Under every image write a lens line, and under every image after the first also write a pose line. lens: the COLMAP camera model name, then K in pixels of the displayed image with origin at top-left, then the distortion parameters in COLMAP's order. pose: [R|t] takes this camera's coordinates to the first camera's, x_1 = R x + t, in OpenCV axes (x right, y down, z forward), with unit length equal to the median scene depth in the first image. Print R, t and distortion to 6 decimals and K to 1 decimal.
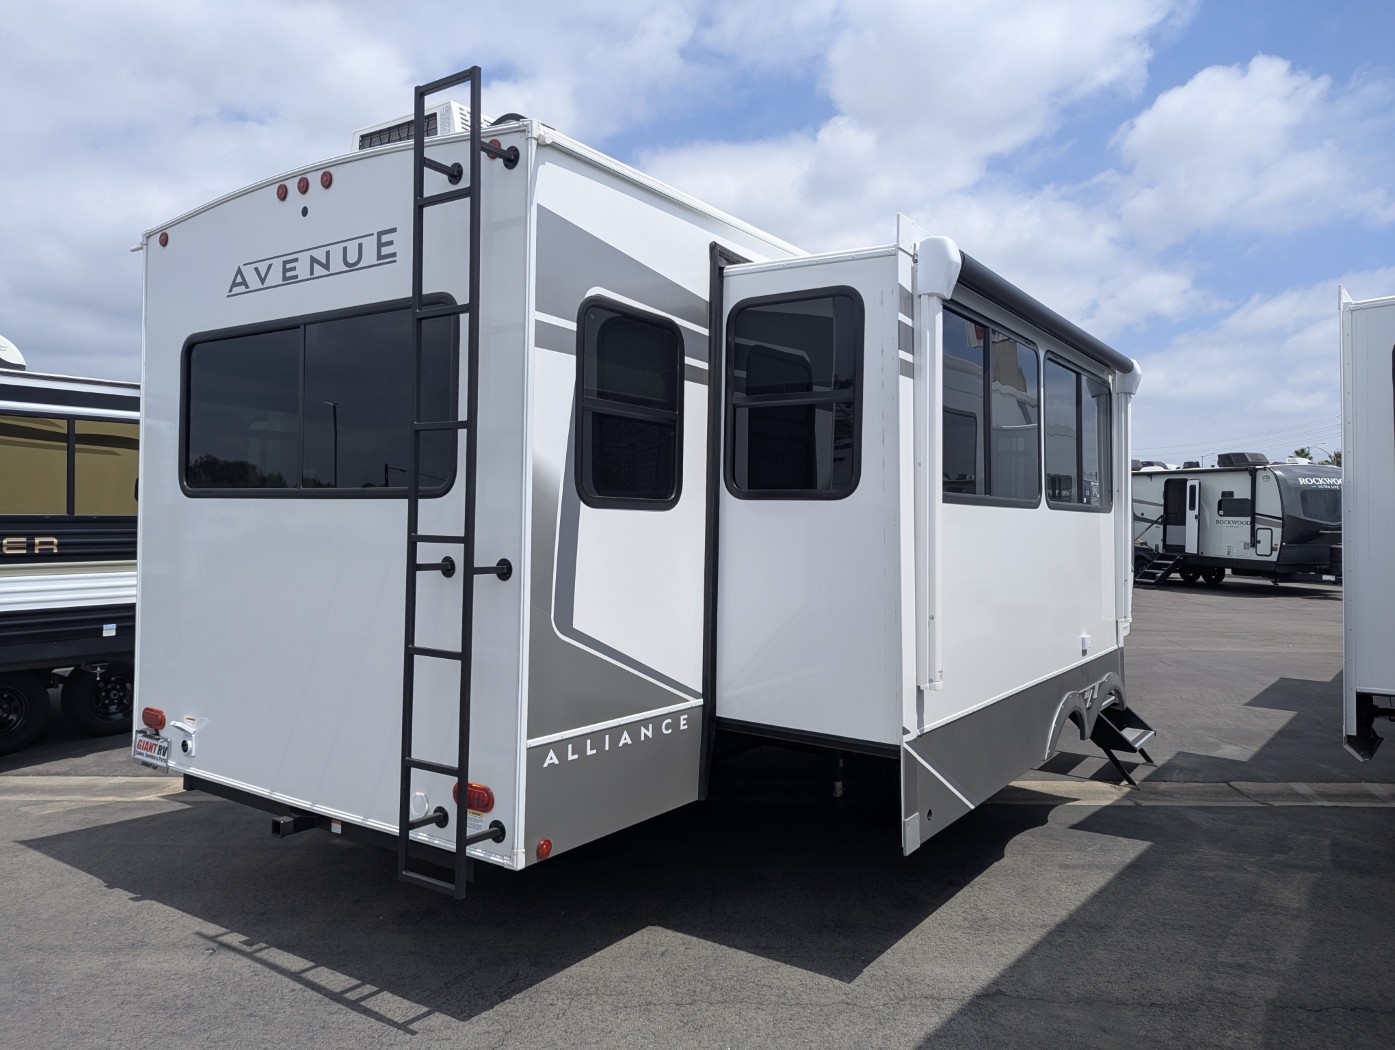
lens RADIAL K [[980.5, 0, 698.4], [0, 980.5, 520.9], [0, 0, 1]] dist [0.069828, -0.071483]
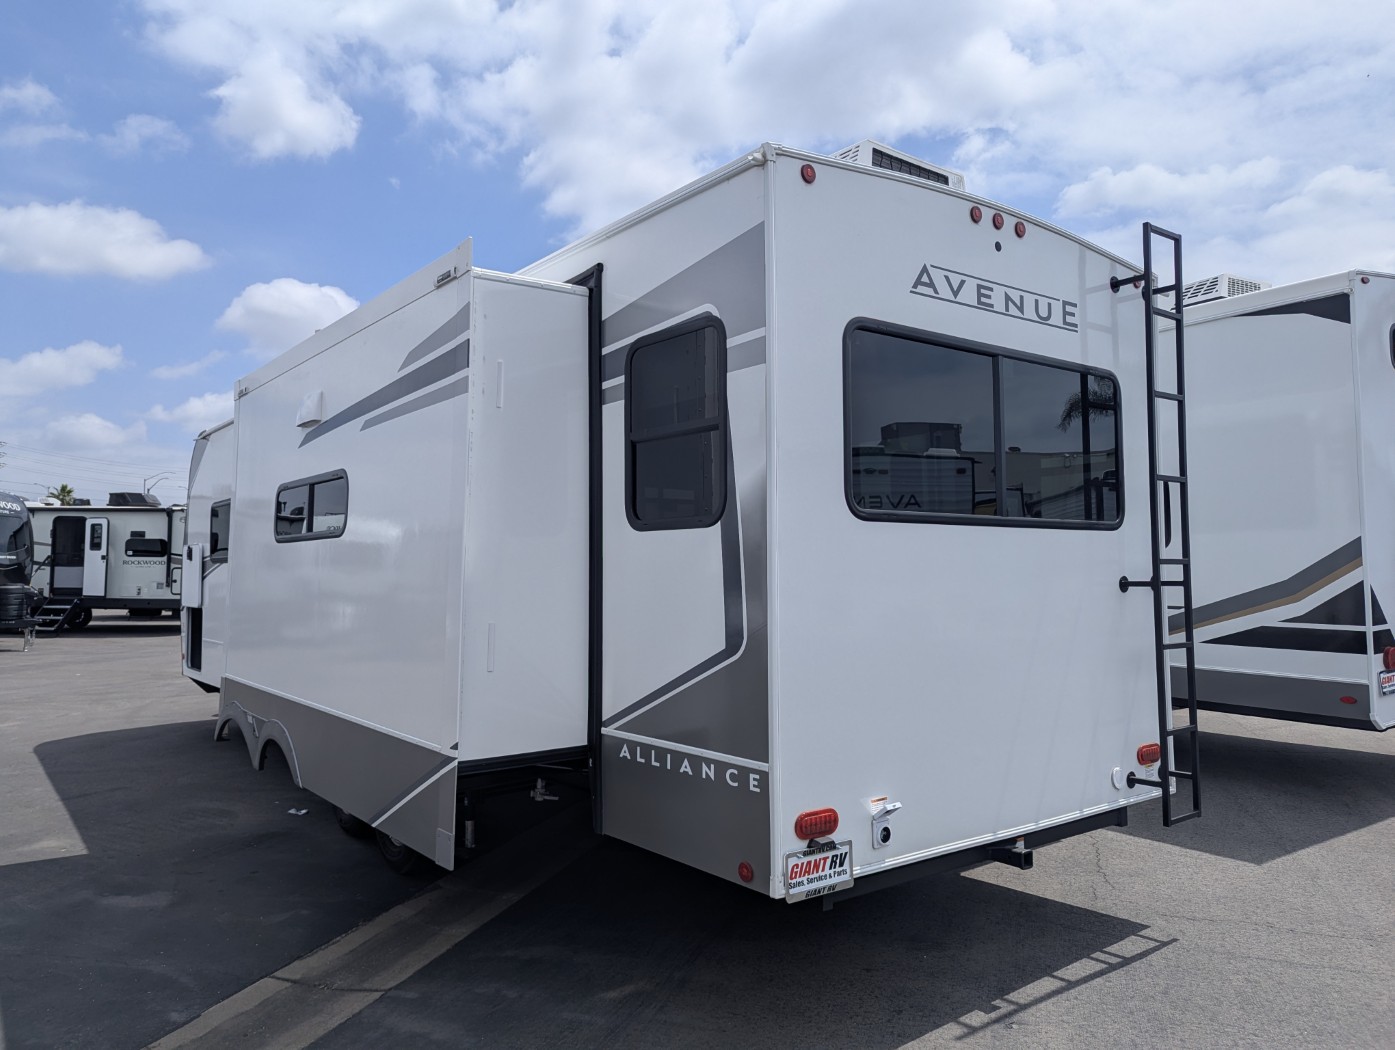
lens RADIAL K [[980.5, 0, 698.4], [0, 980.5, 520.9], [0, 0, 1]] dist [0.069828, -0.071483]
pose [[0.305218, 0.030770, 0.951785, -1.362228], [0.009913, 0.999321, -0.035486, 0.003596], [-0.952231, 0.020266, 0.304706, 0.928472]]
